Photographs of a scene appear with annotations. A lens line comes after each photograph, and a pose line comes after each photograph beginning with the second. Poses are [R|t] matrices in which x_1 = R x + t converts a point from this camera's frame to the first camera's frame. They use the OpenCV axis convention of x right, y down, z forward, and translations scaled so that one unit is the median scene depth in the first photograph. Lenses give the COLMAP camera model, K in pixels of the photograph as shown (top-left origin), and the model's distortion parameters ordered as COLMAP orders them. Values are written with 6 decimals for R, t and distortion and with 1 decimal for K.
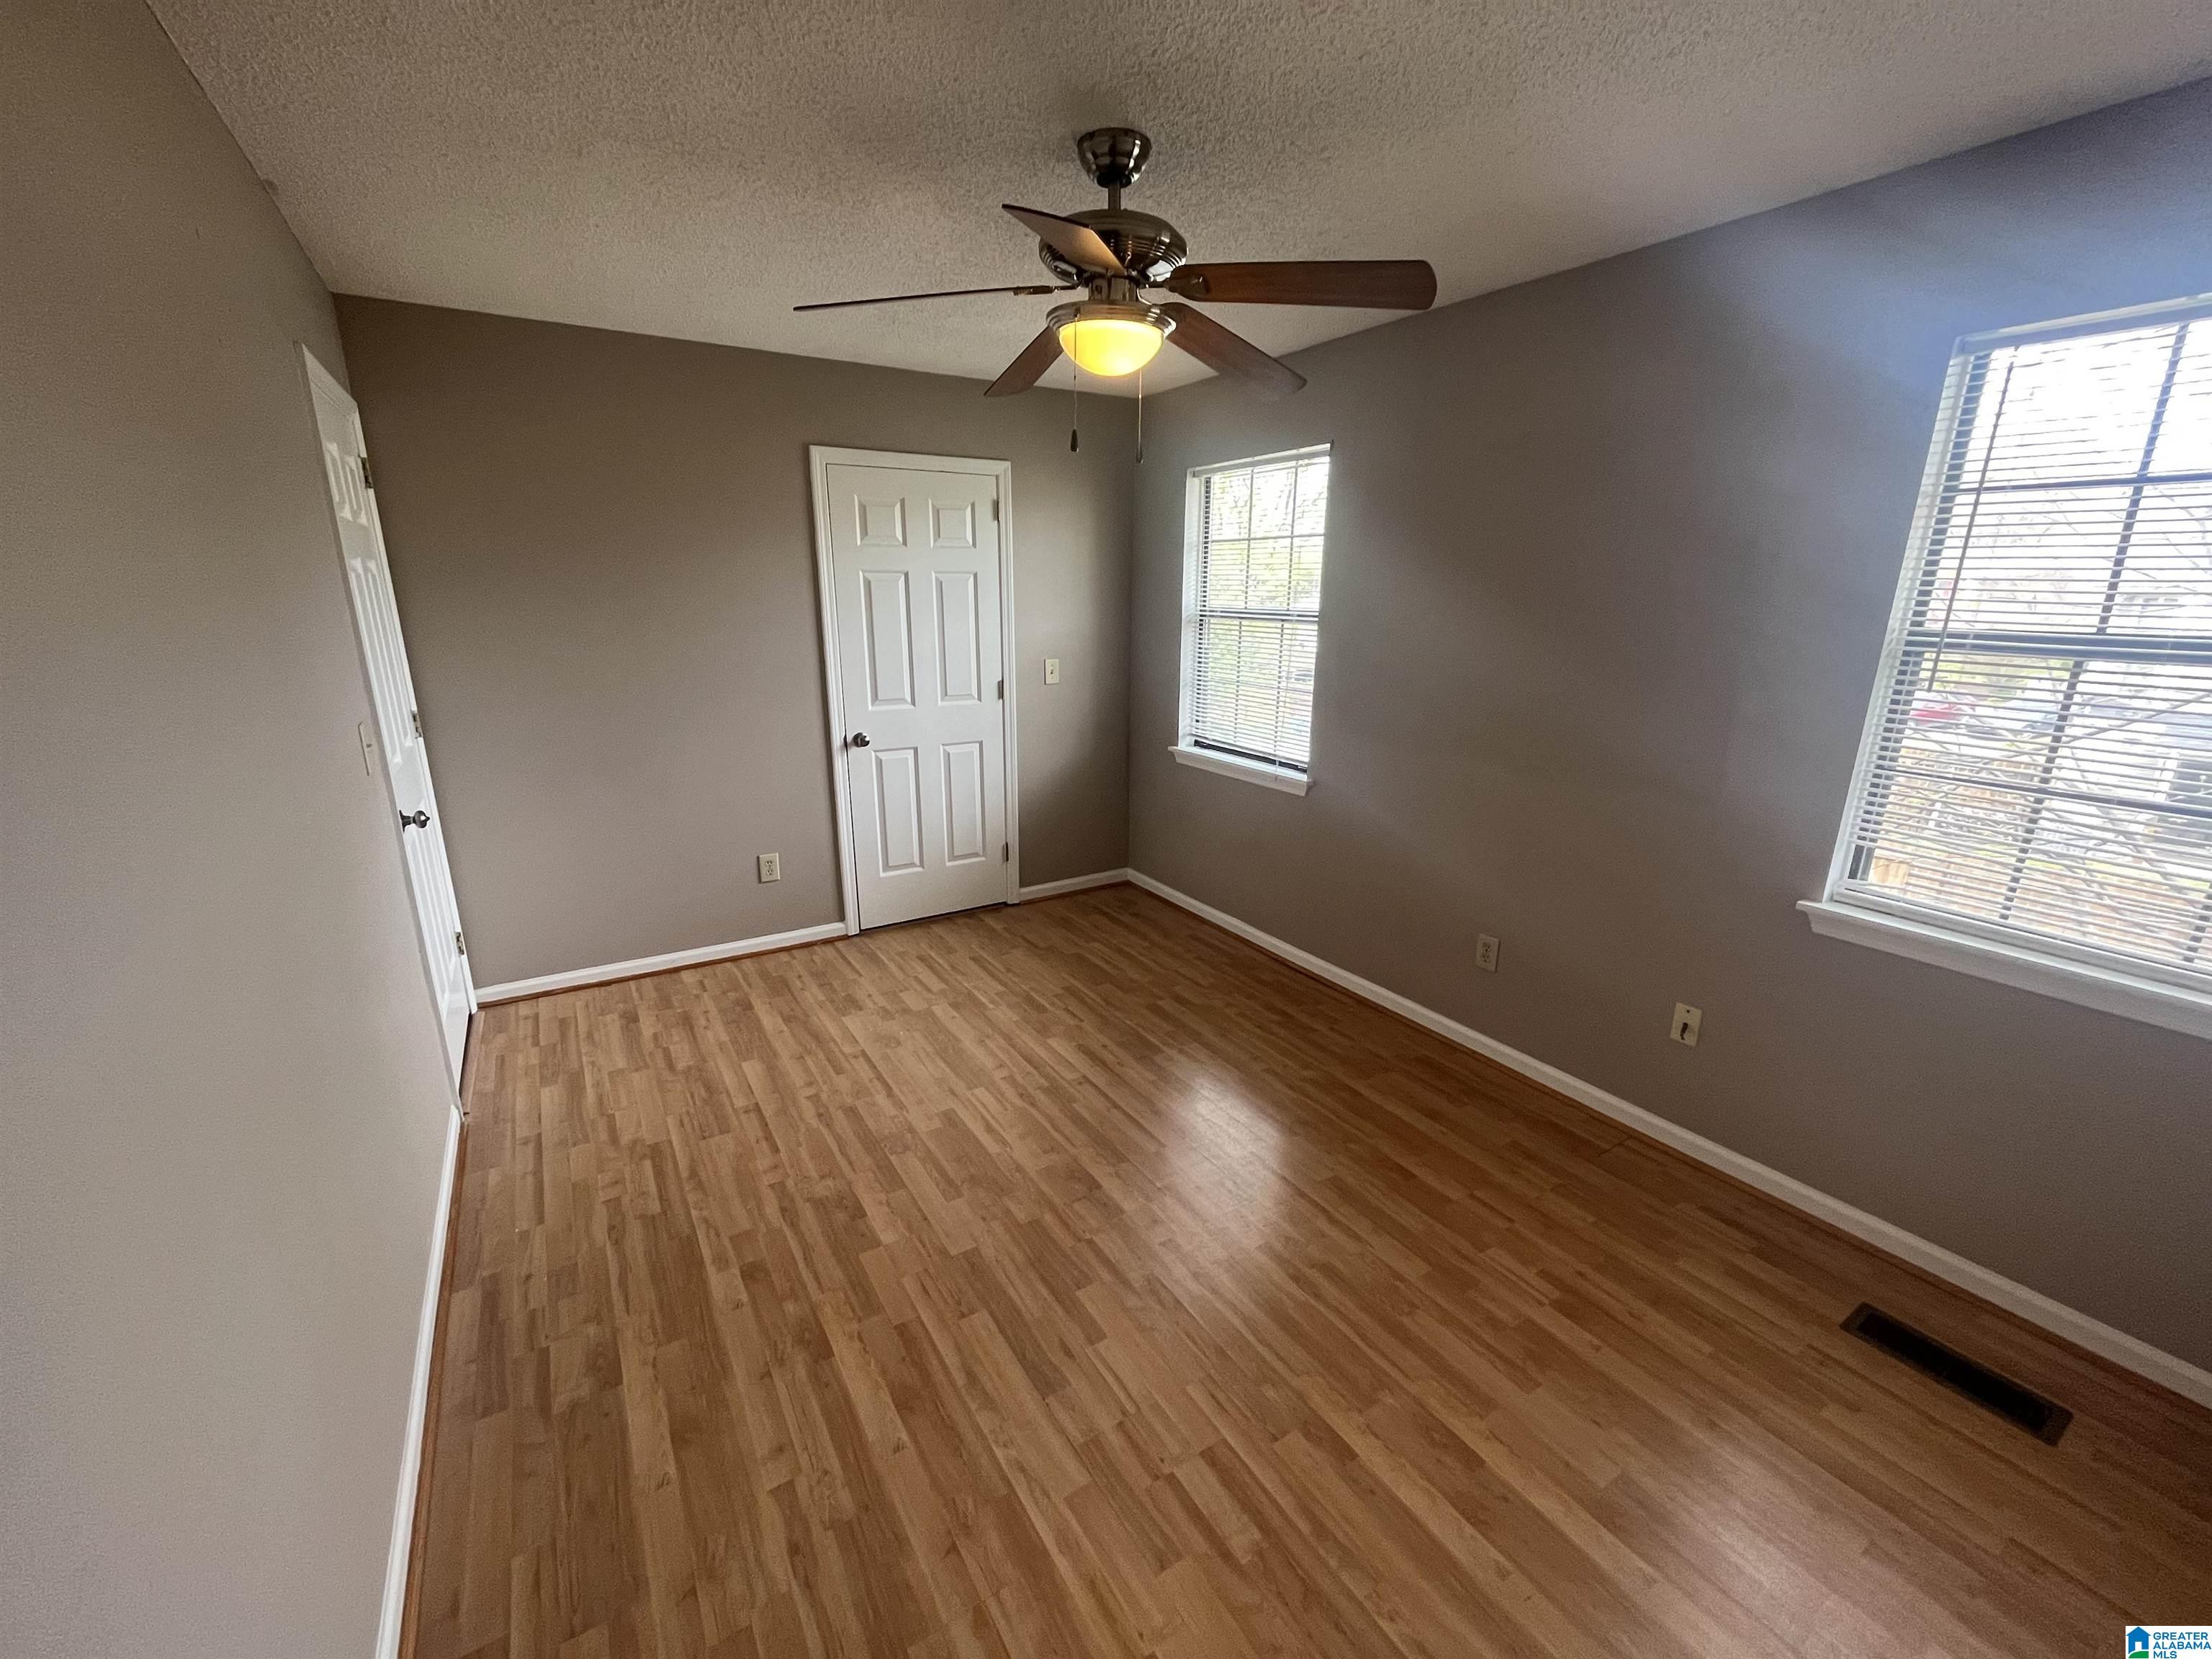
lens RADIAL K [[892.4, 0, 1102.3], [0, 892.4, 844.2], [0, 0, 1]] dist [-0.002549, -0.000094]
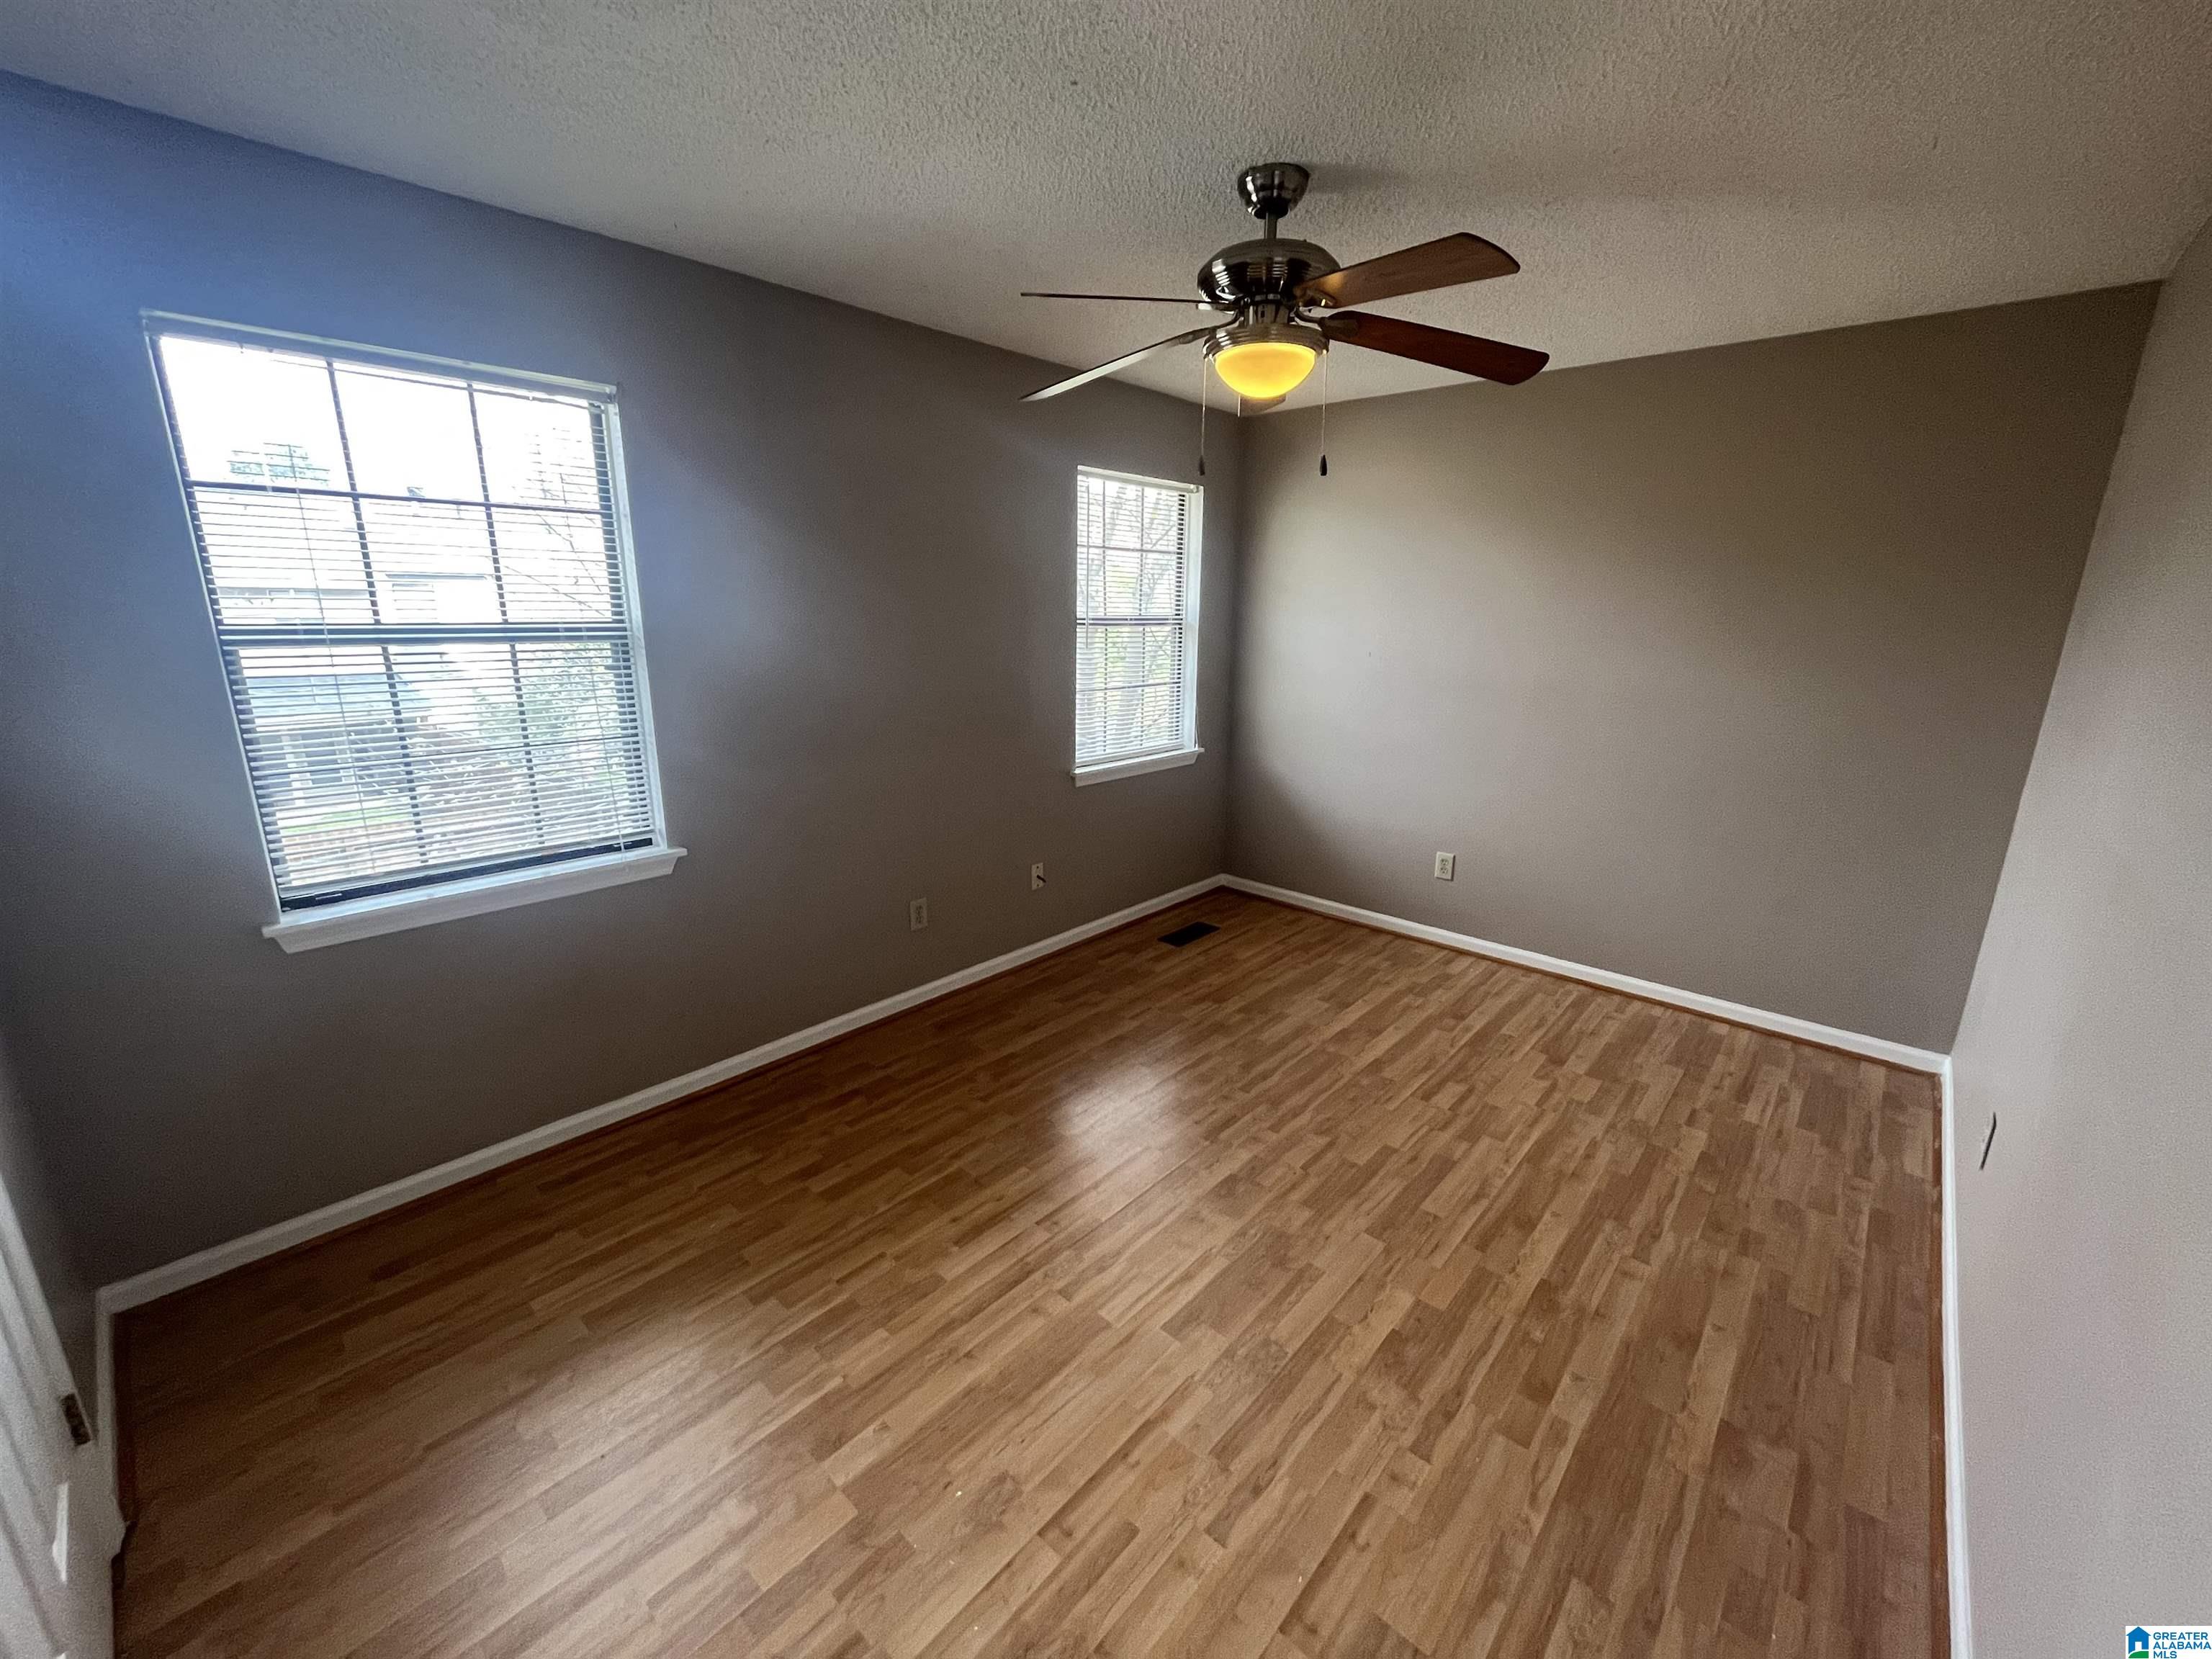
lens RADIAL K [[892.4, 0, 1105.3], [0, 892.4, 838.4], [0, 0, 1]] dist [-0.002549, -0.000094]
pose [[-0.279060, -0.259341, 0.924591, -0.866165], [0.250243, 0.909933, 0.330758, -0.371688], [-0.927095, 0.323673, -0.189028, 1.277630]]
